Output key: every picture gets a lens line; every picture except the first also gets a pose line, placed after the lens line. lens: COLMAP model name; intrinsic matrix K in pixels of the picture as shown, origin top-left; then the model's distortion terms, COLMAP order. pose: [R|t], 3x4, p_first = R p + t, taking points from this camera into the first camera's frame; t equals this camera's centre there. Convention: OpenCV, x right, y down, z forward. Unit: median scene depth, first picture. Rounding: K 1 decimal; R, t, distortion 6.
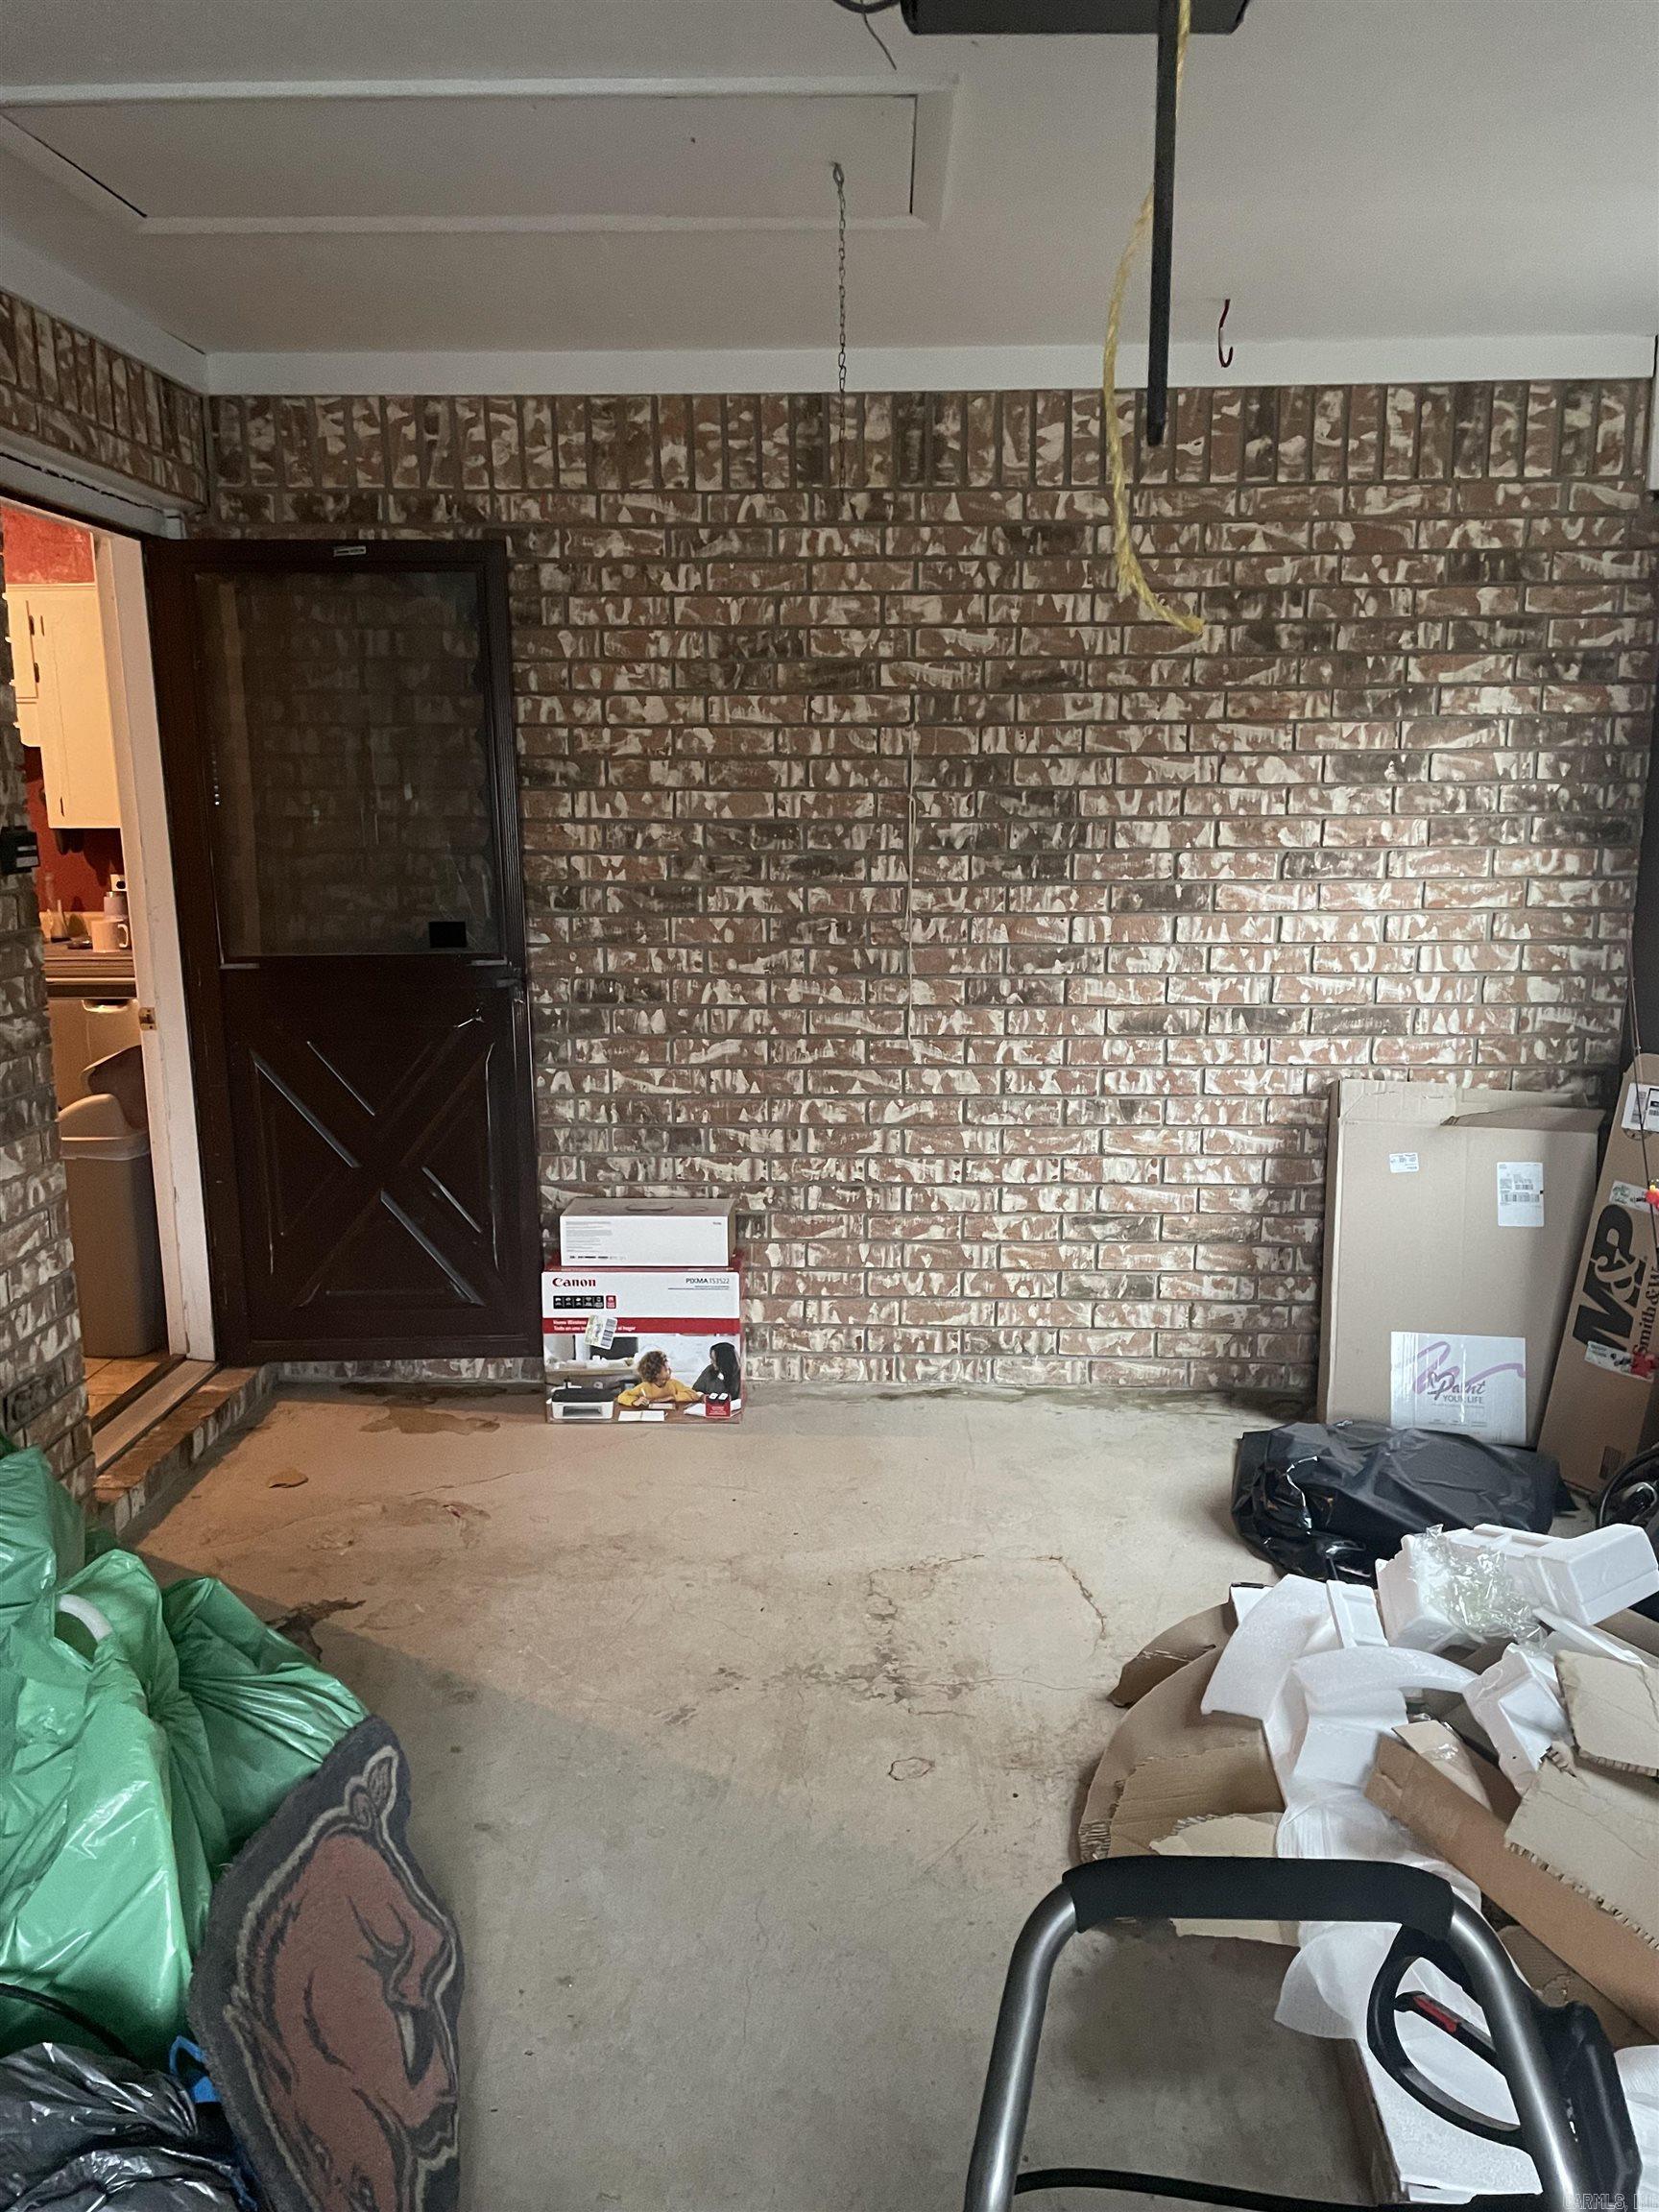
lens RADIAL K [[1685.6, 0, 829.1], [0, 1685.6, 1105.0], [0, 0, 1]] dist [0.087955, -0.106473]
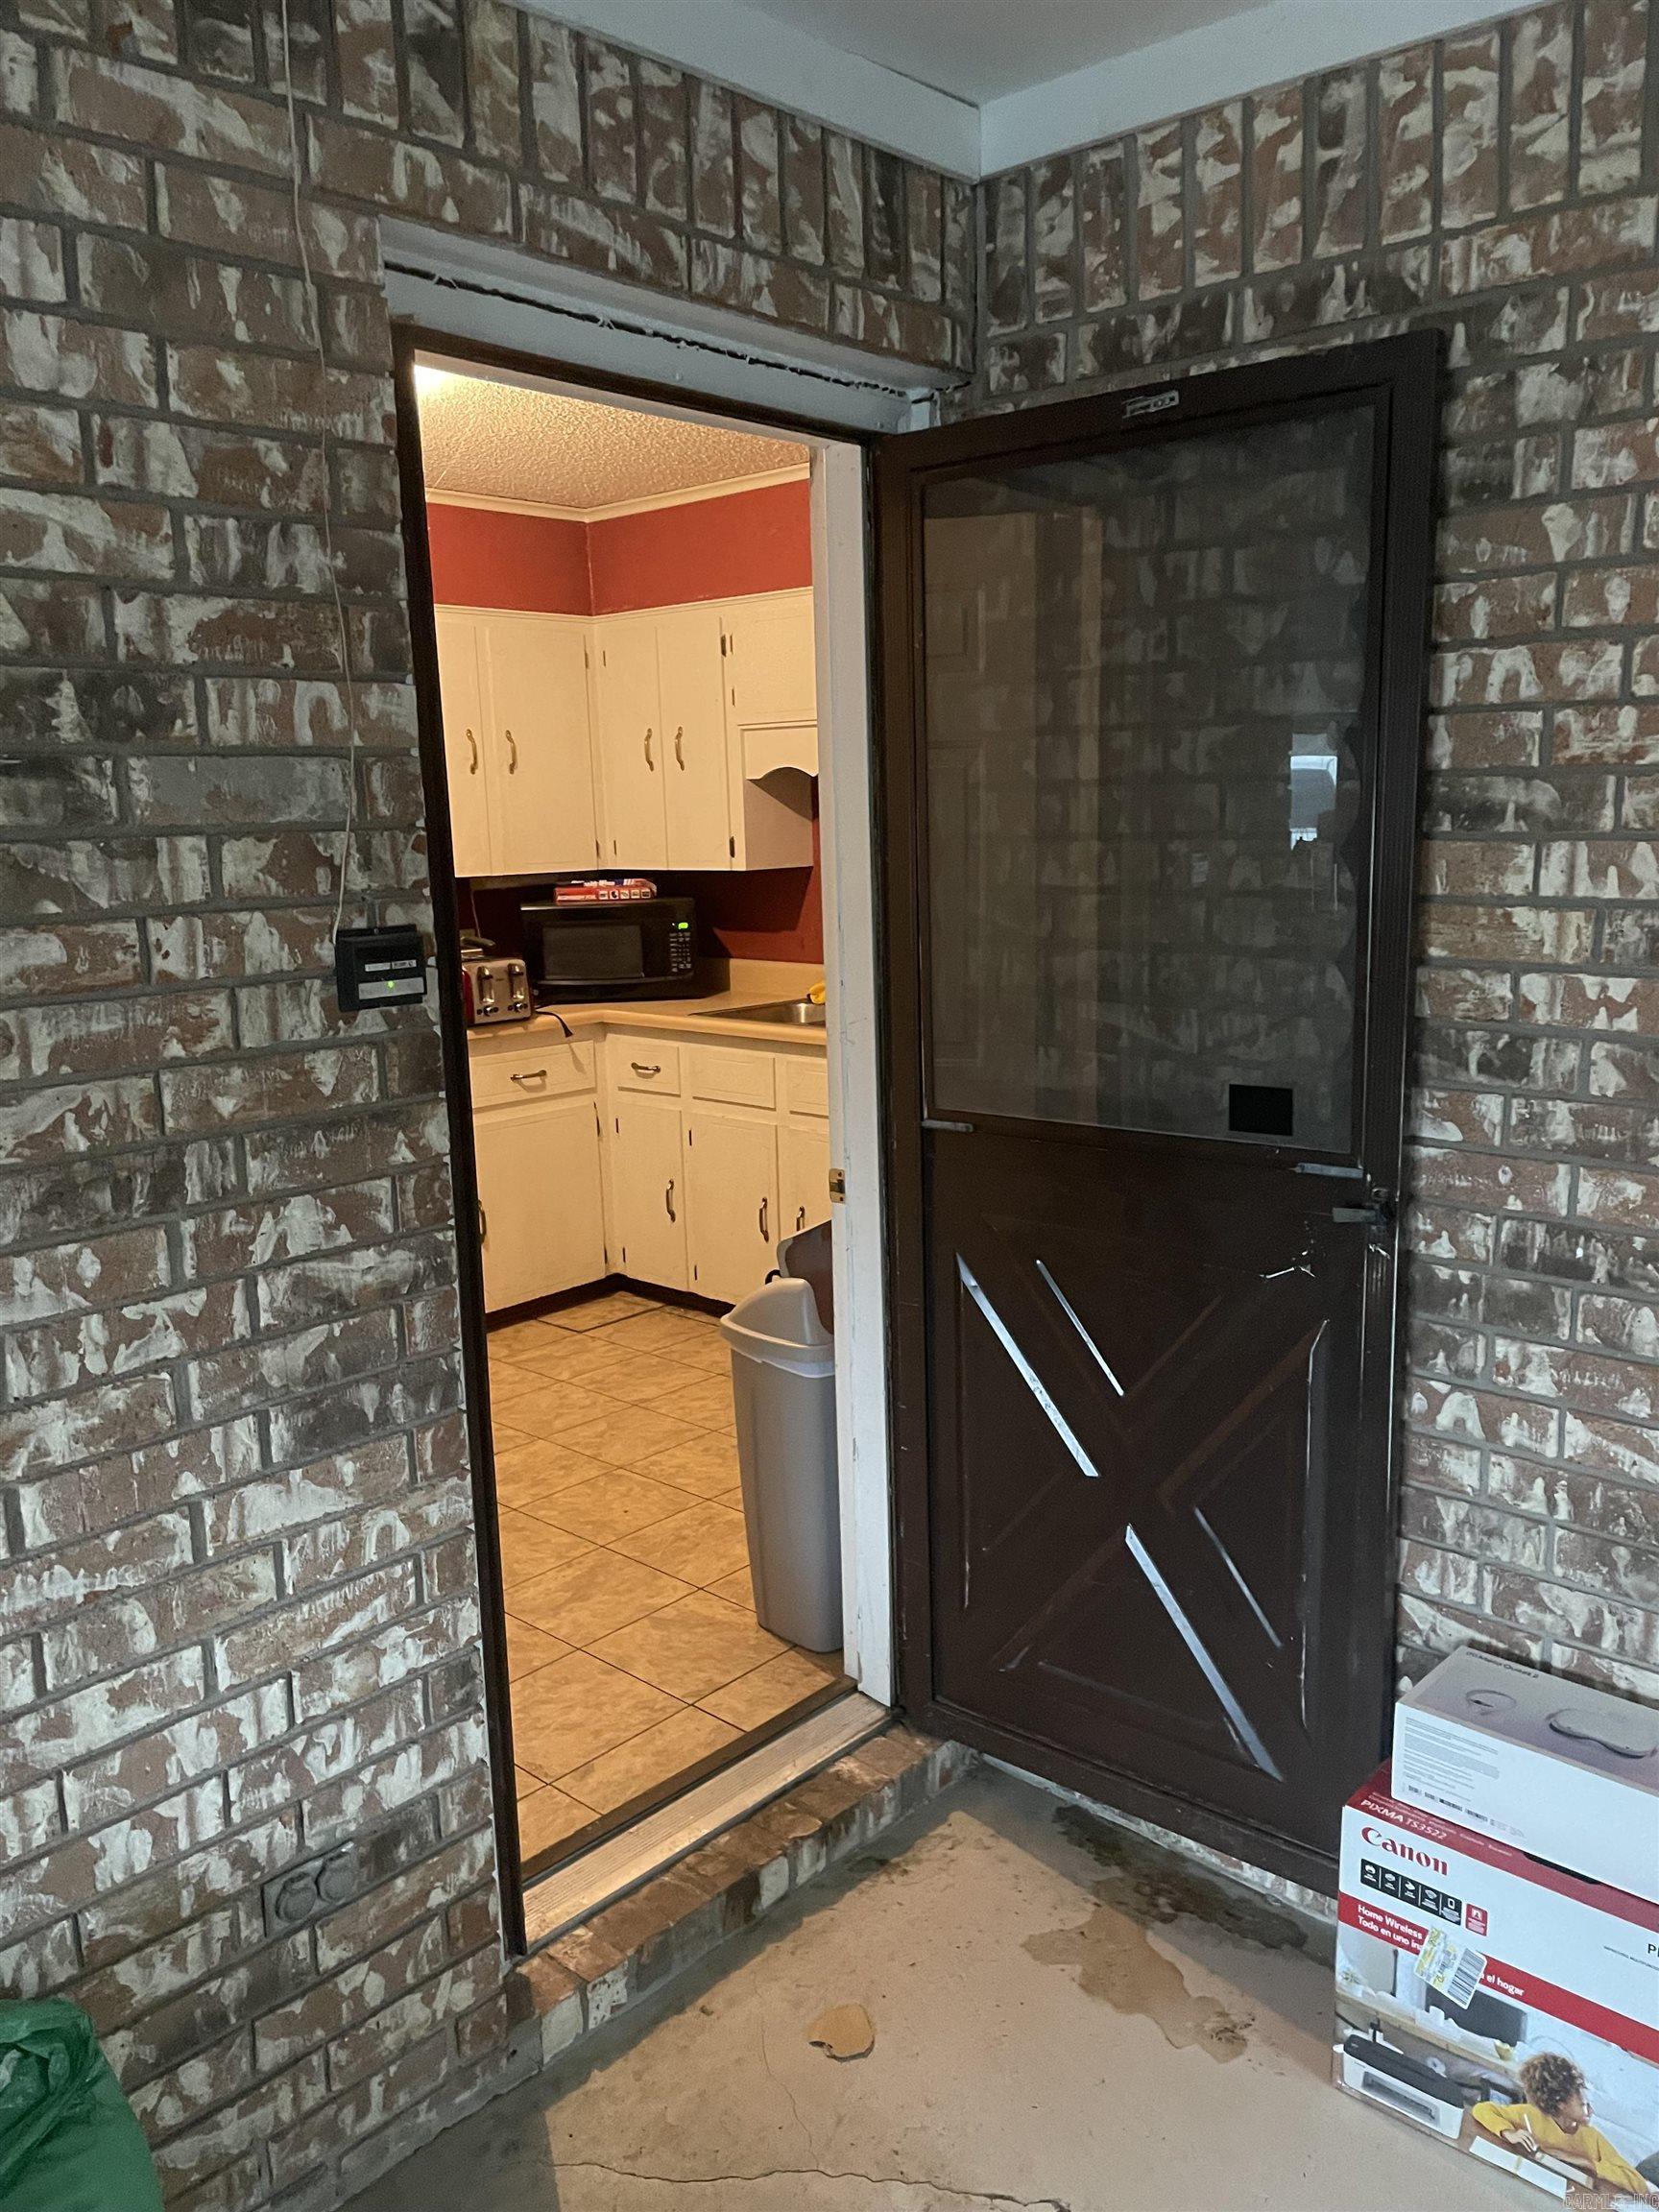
lens RADIAL K [[1685.6, 0, 823.7], [0, 1685.6, 1131.4], [0, 0, 1]] dist [0.087955, -0.106473]
pose [[0.761986, 0.114611, -0.637371, 0.012938], [-0.106924, 0.992972, 0.050726, -0.107869], [0.638706, 0.029498, 0.768886, 0.506120]]
